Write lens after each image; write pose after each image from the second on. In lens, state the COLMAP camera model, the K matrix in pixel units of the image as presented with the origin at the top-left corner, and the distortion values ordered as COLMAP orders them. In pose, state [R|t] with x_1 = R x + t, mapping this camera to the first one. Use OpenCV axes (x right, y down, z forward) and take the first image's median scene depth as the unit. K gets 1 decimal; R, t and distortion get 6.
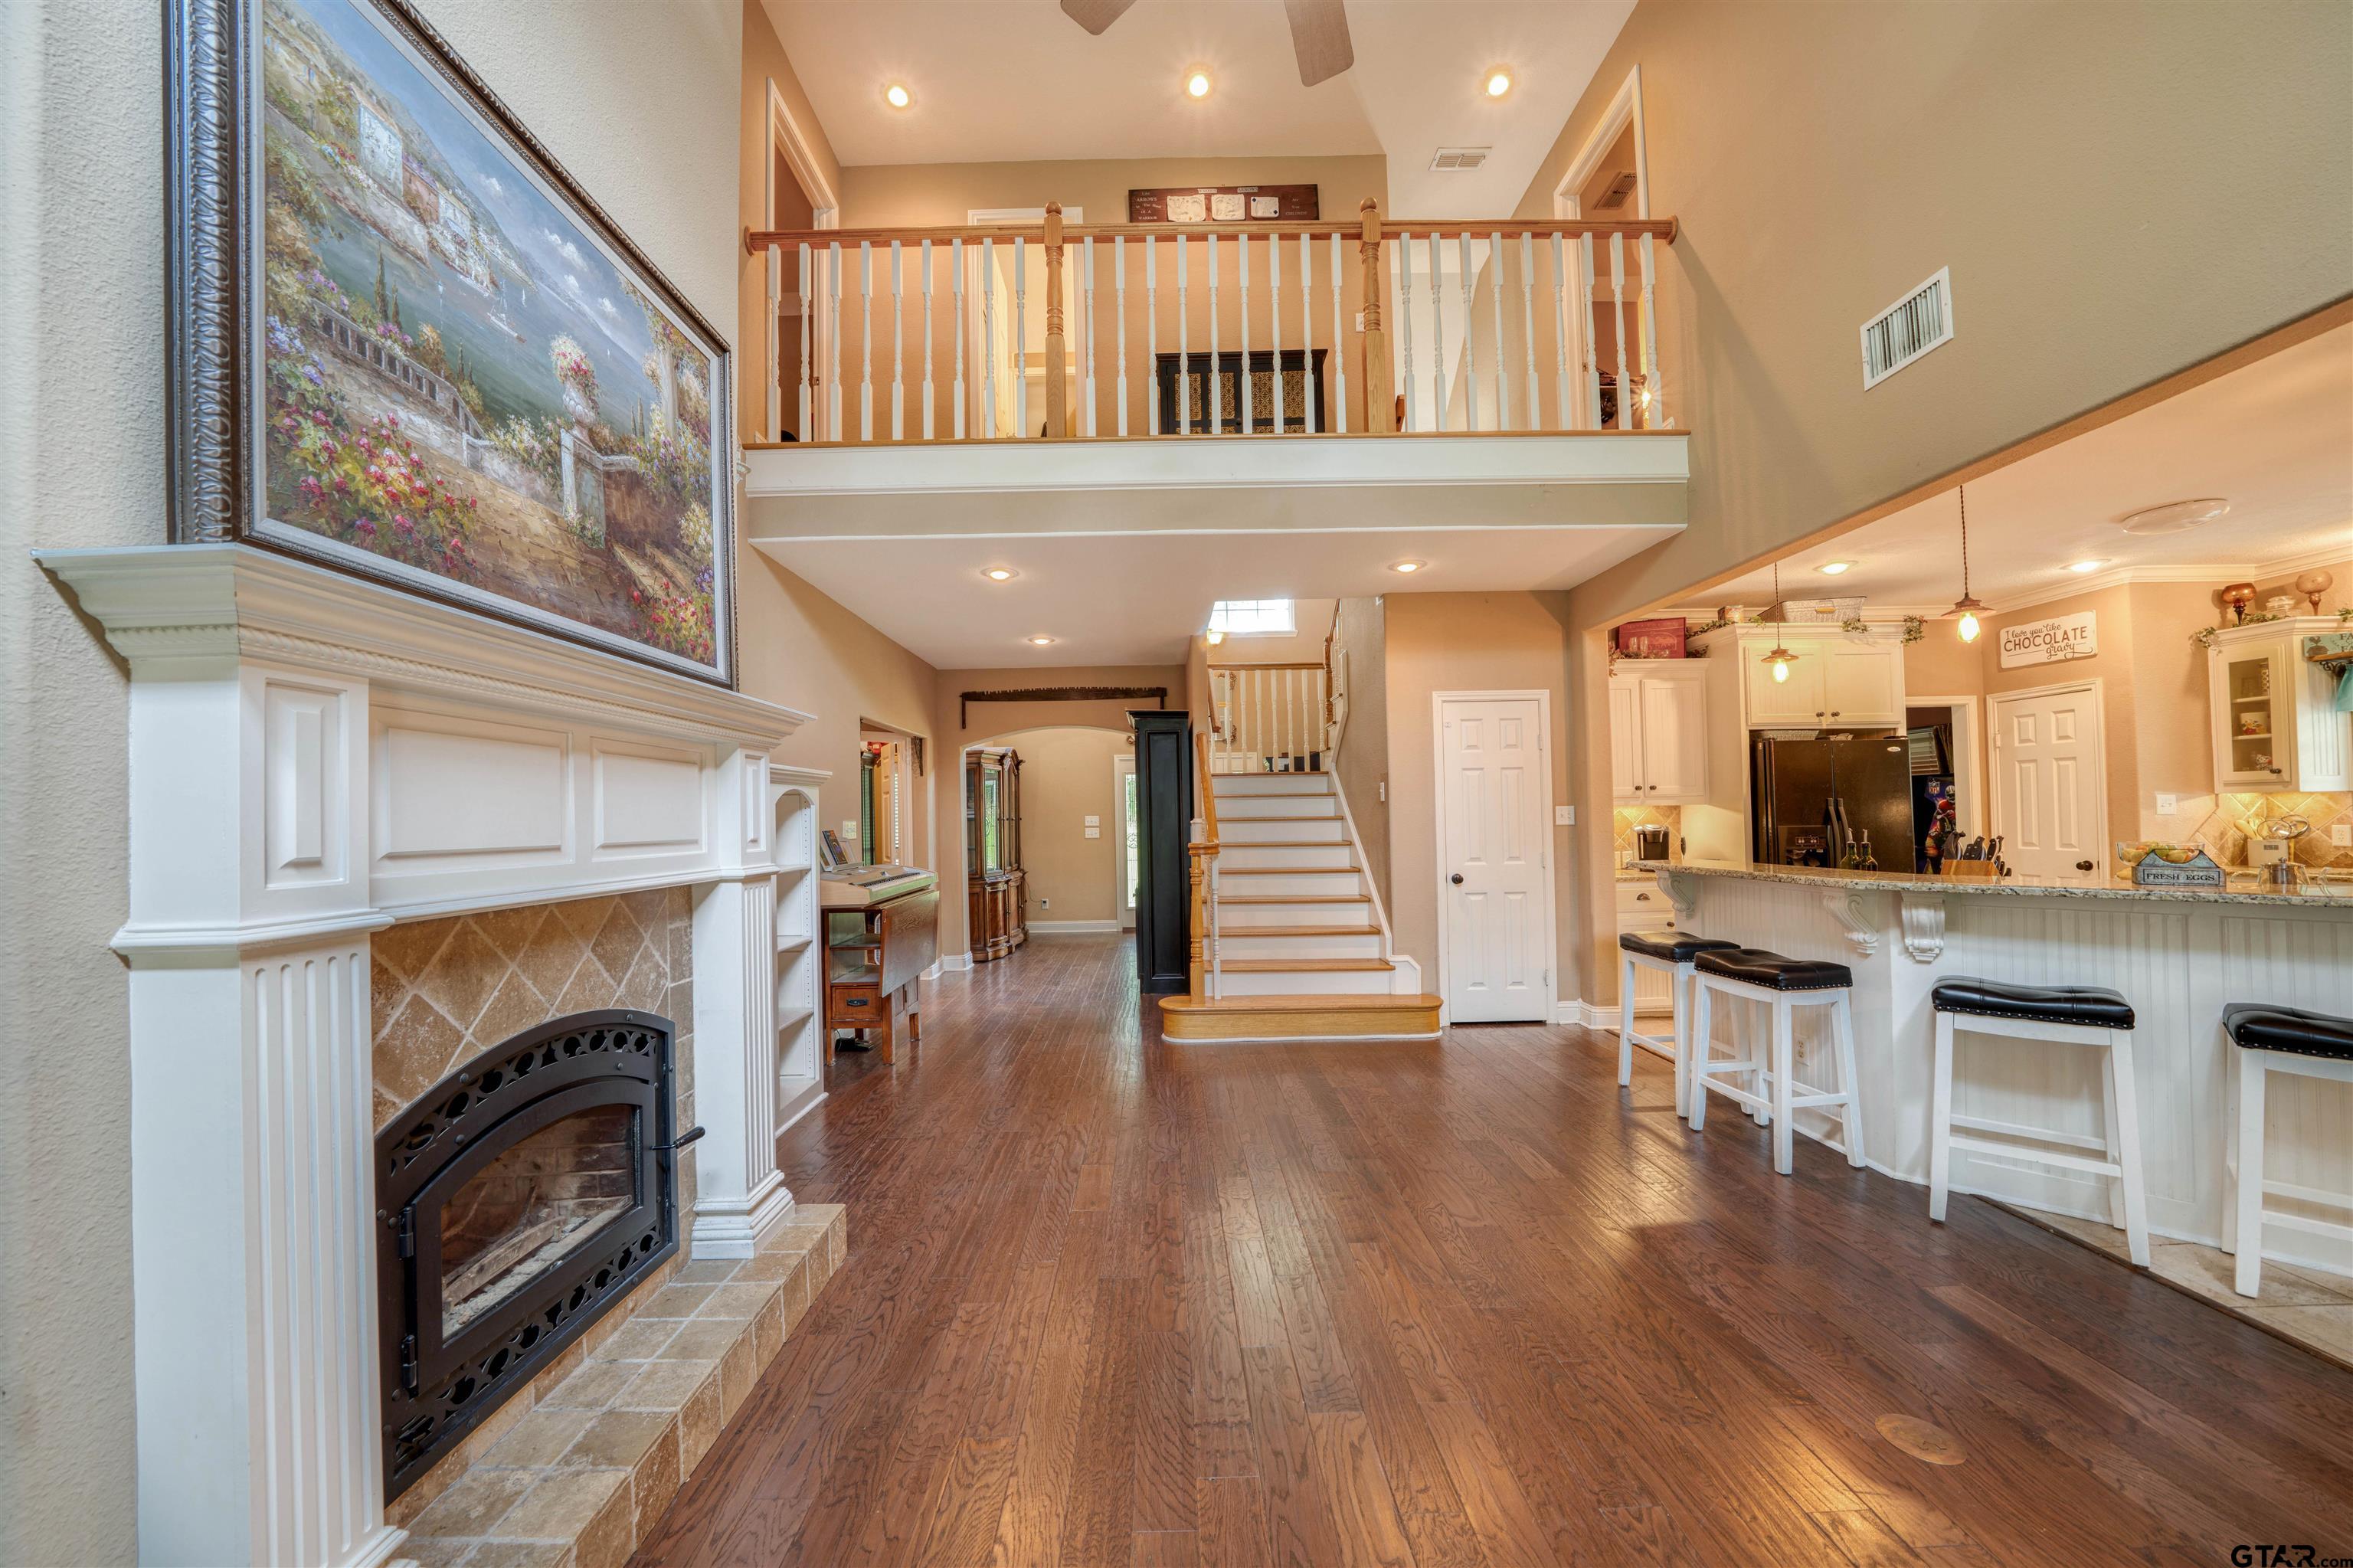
lens RADIAL K [[821.9, 0, 1153.0], [0, 821.9, 801.6], [0, 0, 1]] dist [-0.033794, 0.004402]
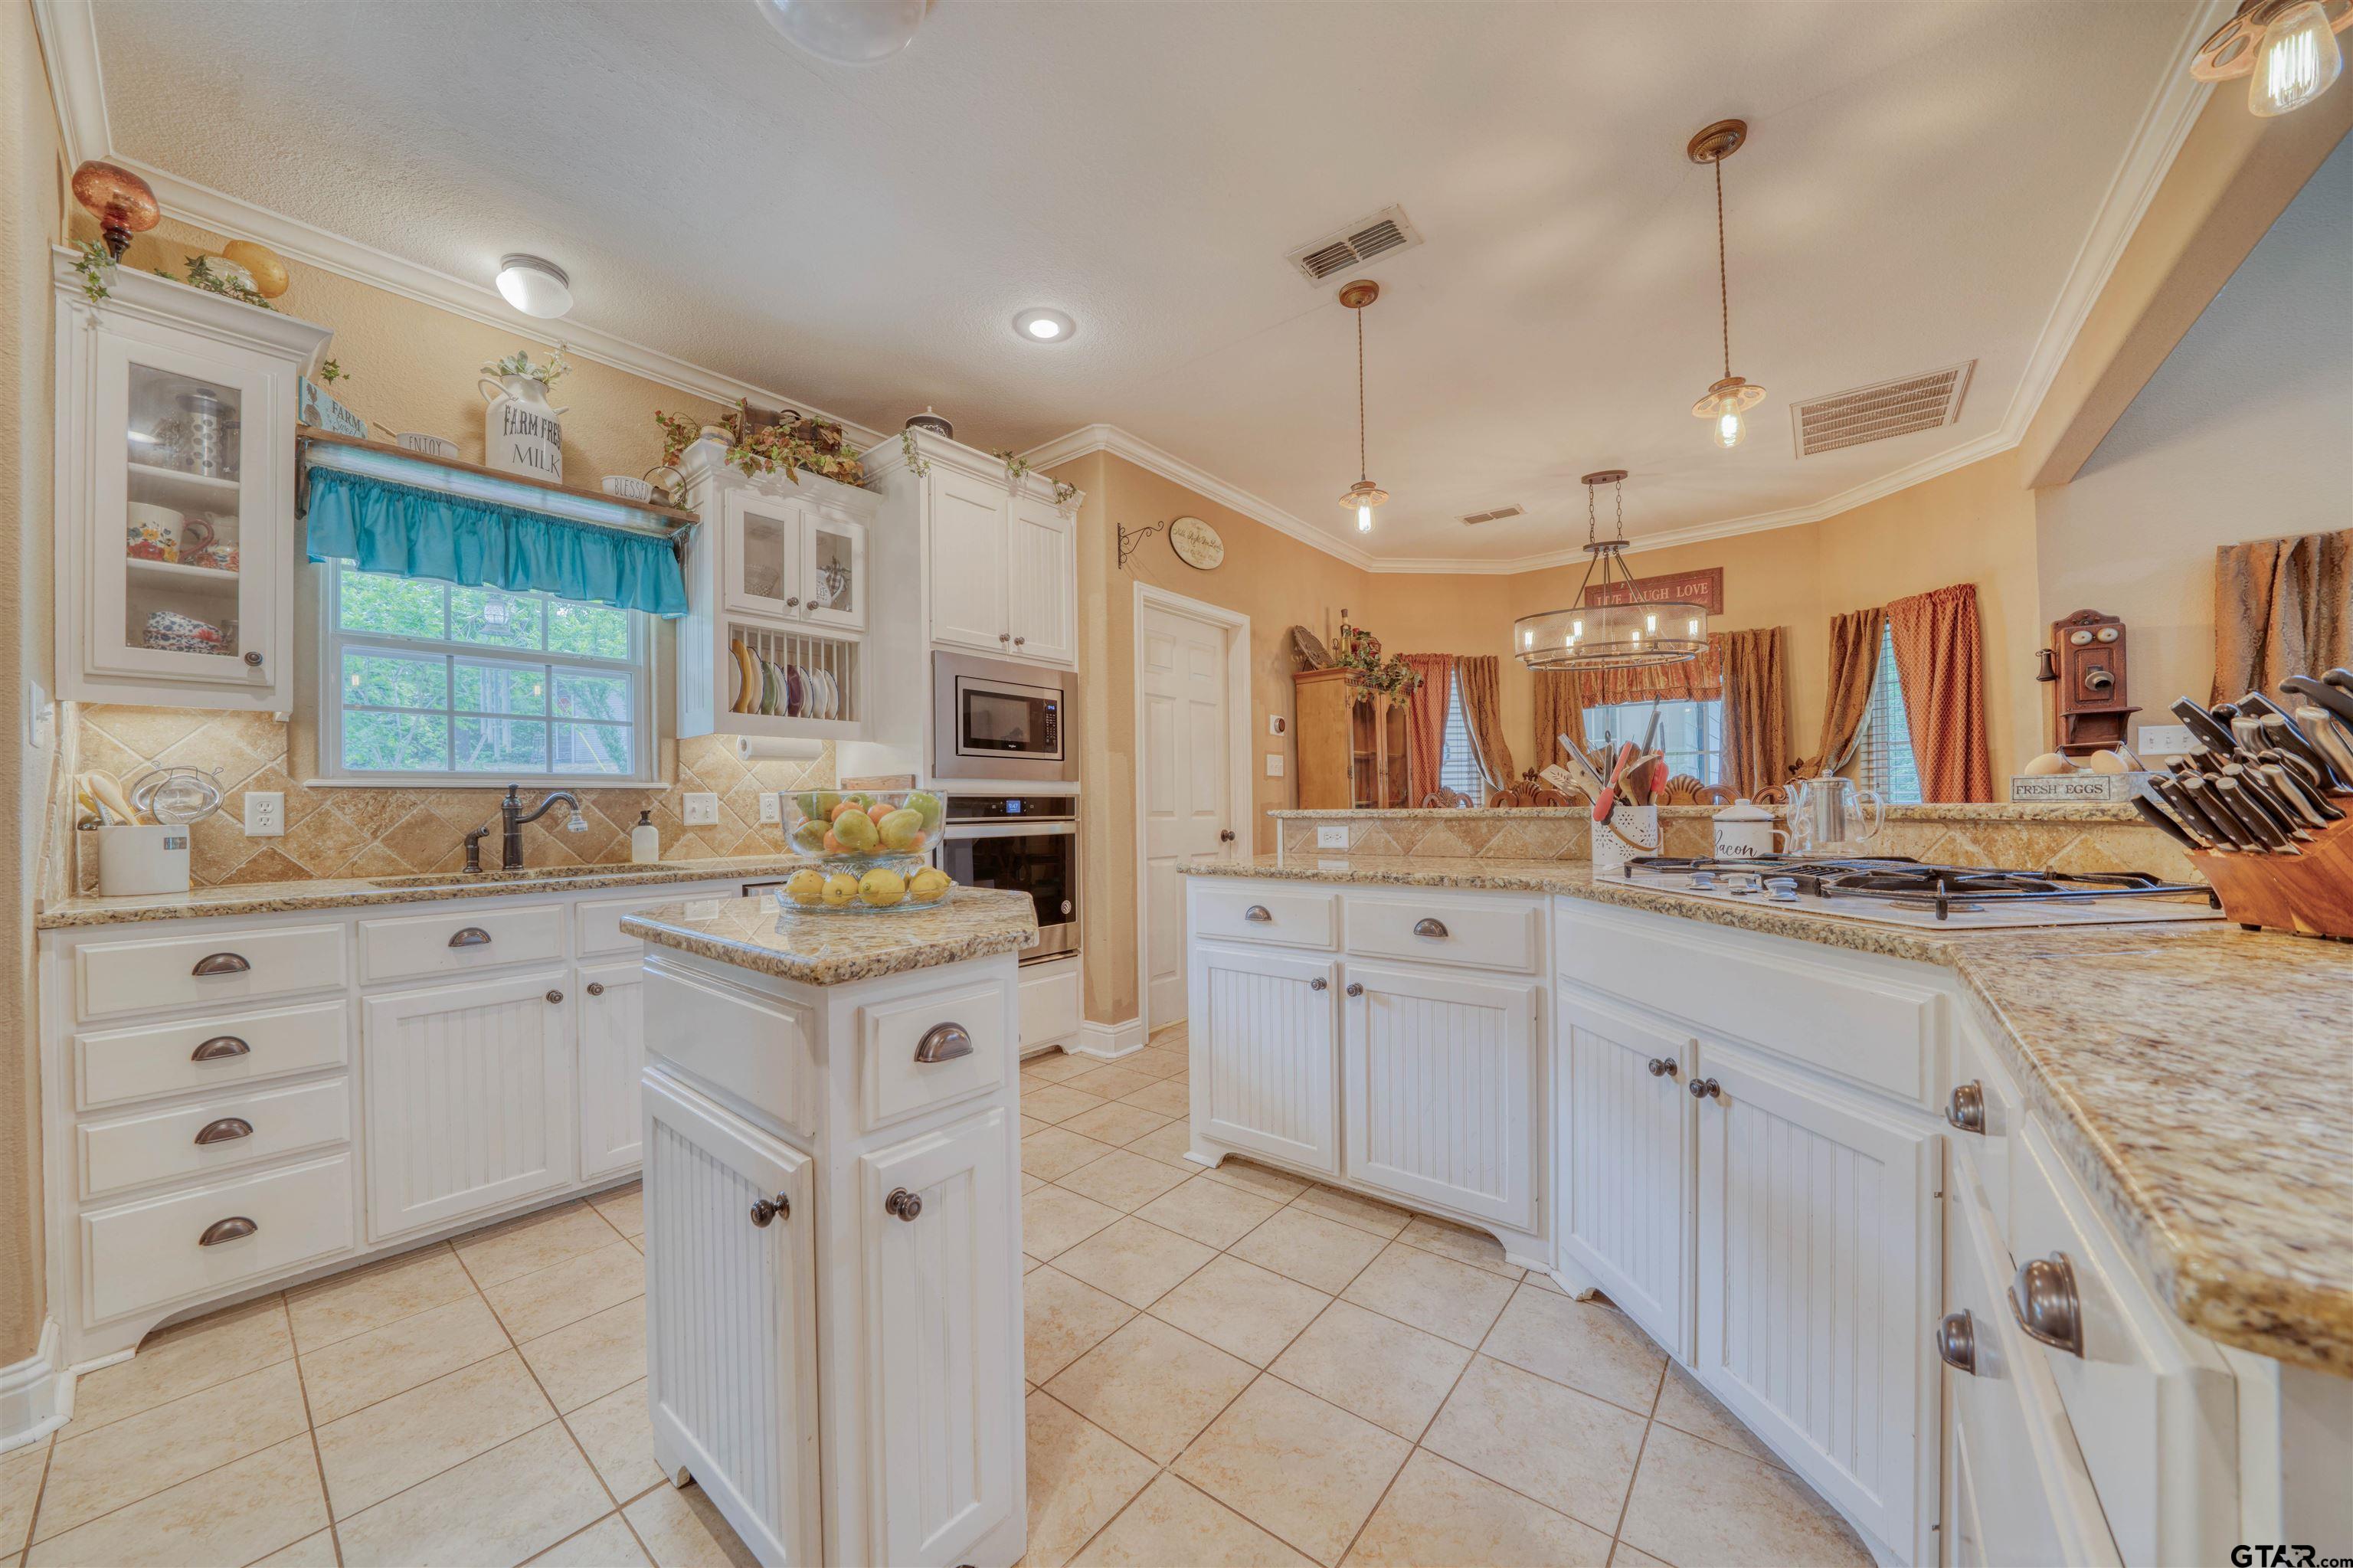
lens RADIAL K [[828.0, 0, 1146.0], [0, 828.0, 802.3], [0, 0, 1]] dist [-0.026080, 0.002913]
pose [[-0.771275, 0.031724, 0.635711, 0.752904], [0.015973, 0.999407, -0.030495, 0.056930], [-0.636302, -0.013366, -0.771325, 0.977592]]
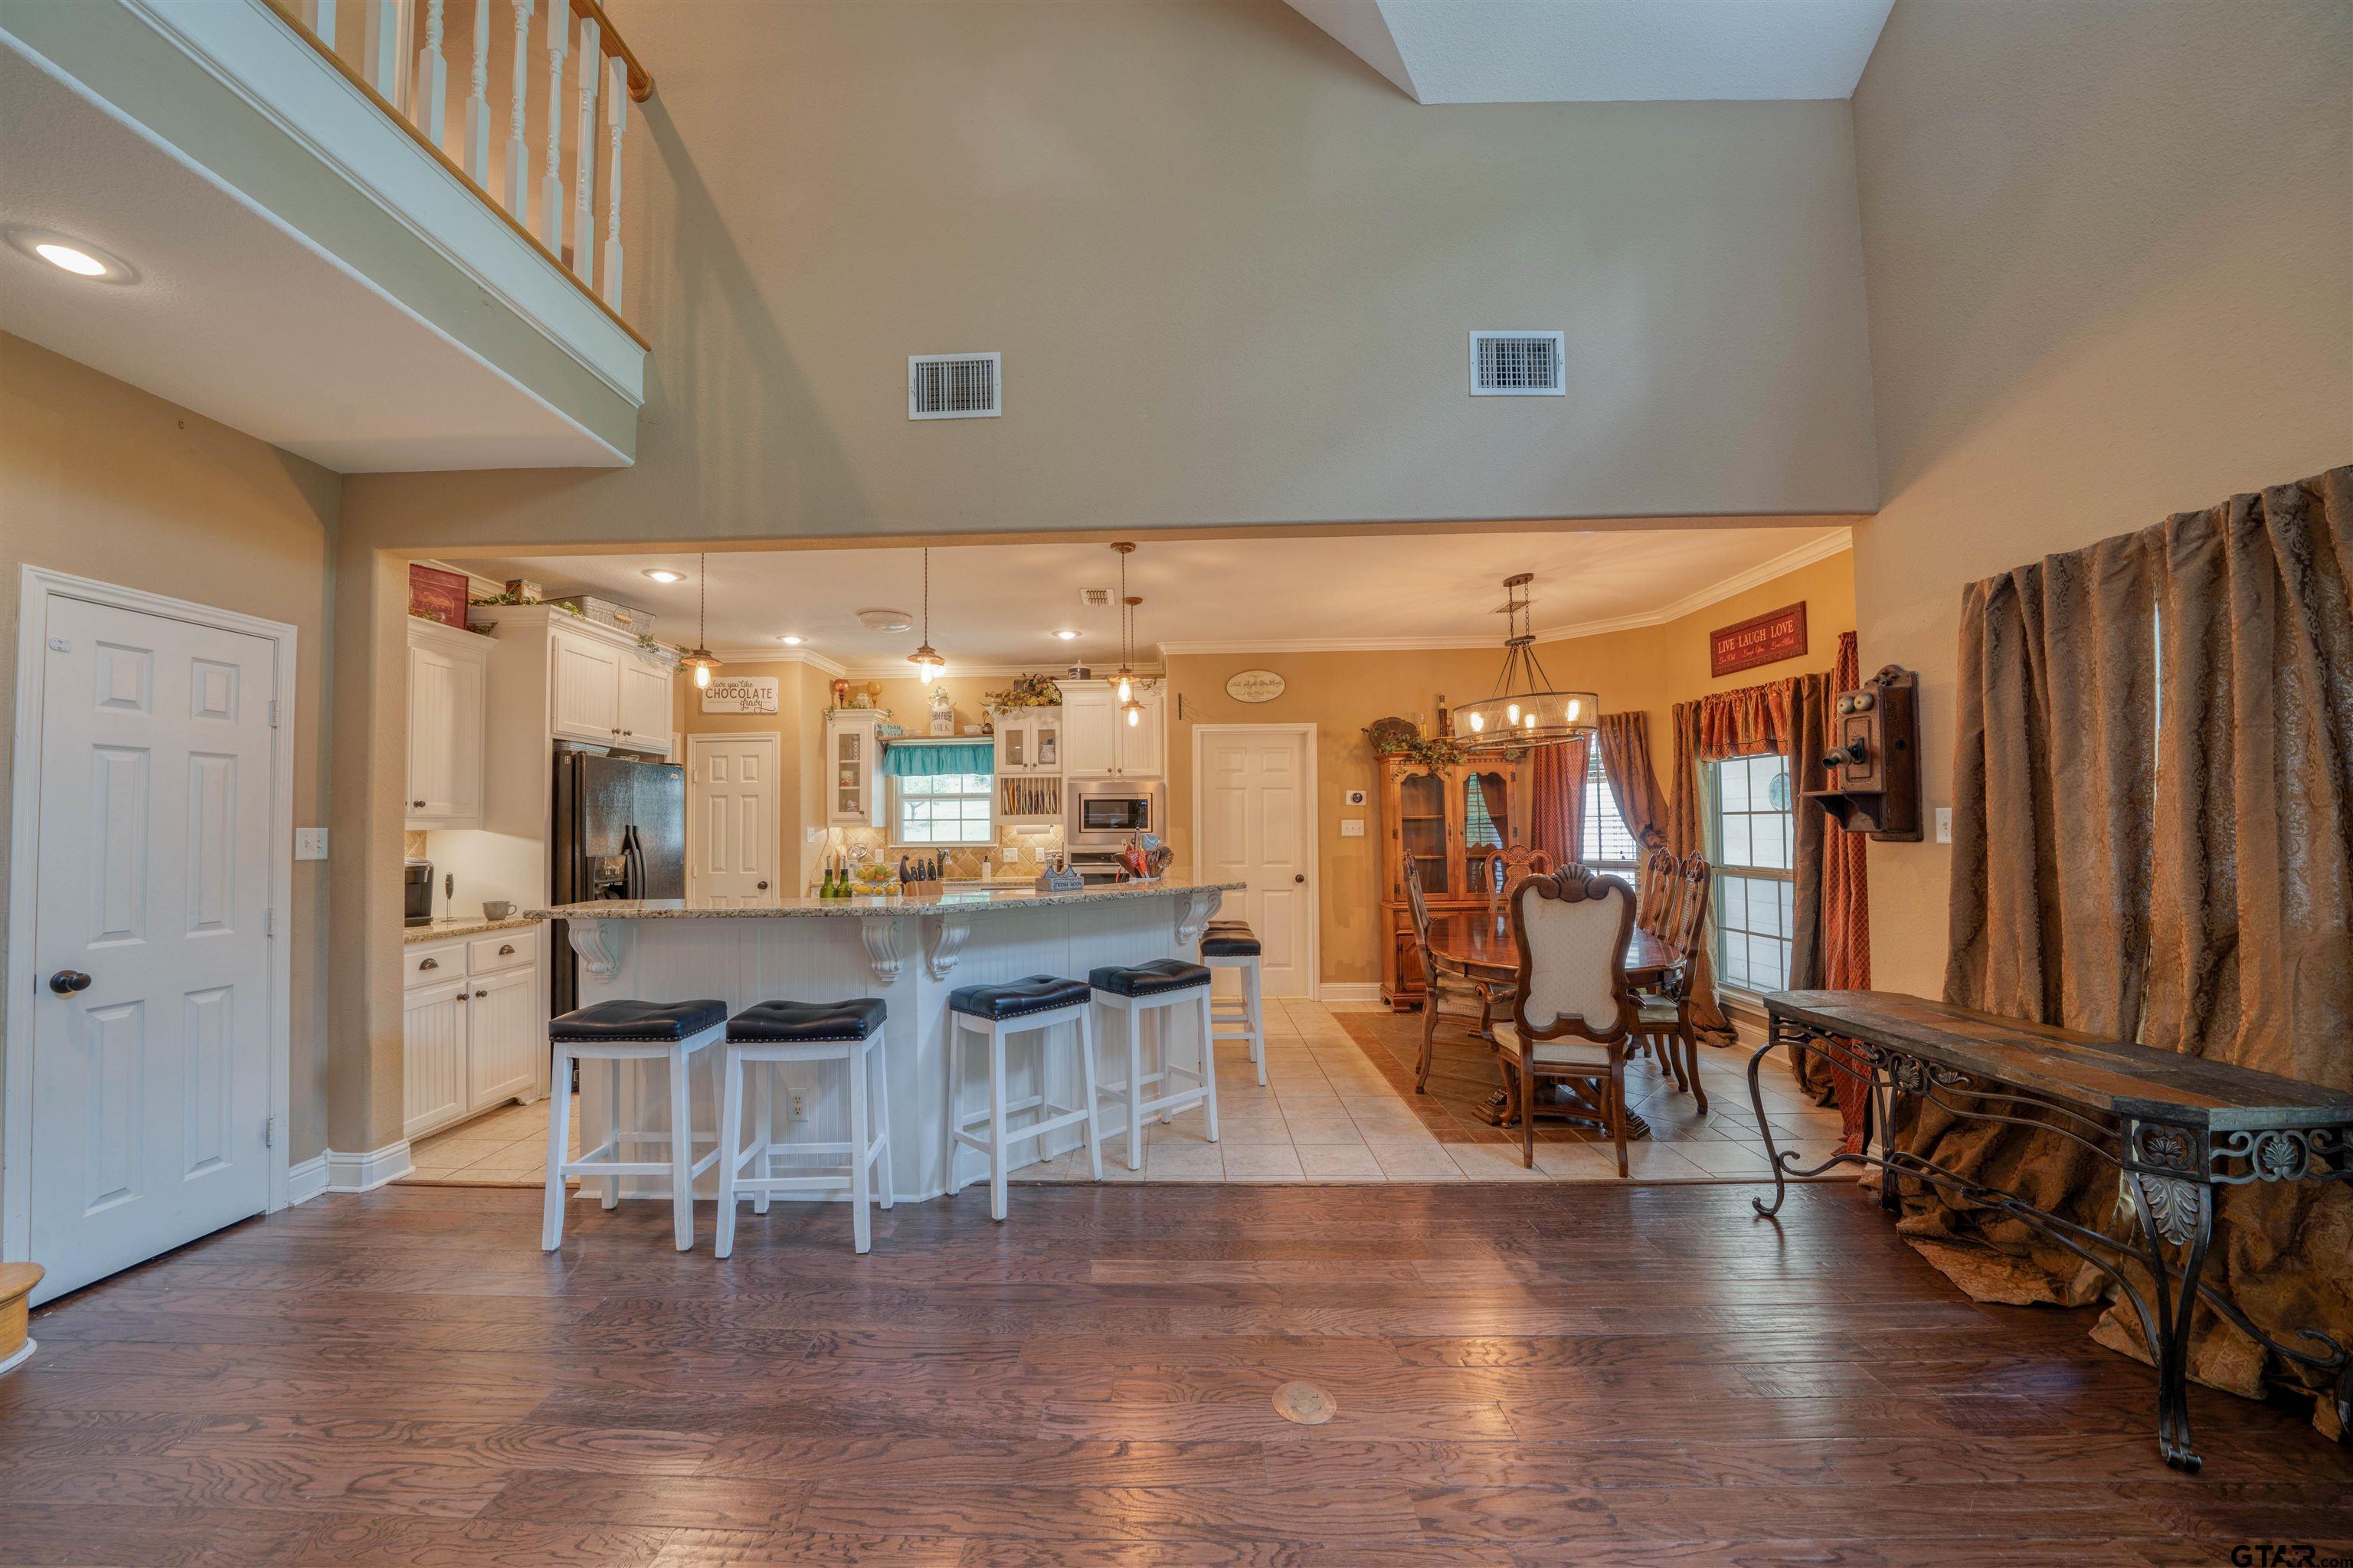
lens RADIAL K [[828.0, 0, 1146.0], [0, 828.0, 802.3], [0, 0, 1]] dist [-0.026080, 0.002913]
pose [[0.021098, 0.048598, 0.998596, -0.073738], [-0.008618, 0.998790, -0.048426, 0.011119], [-0.999740, -0.007584, 0.021492, 0.418989]]
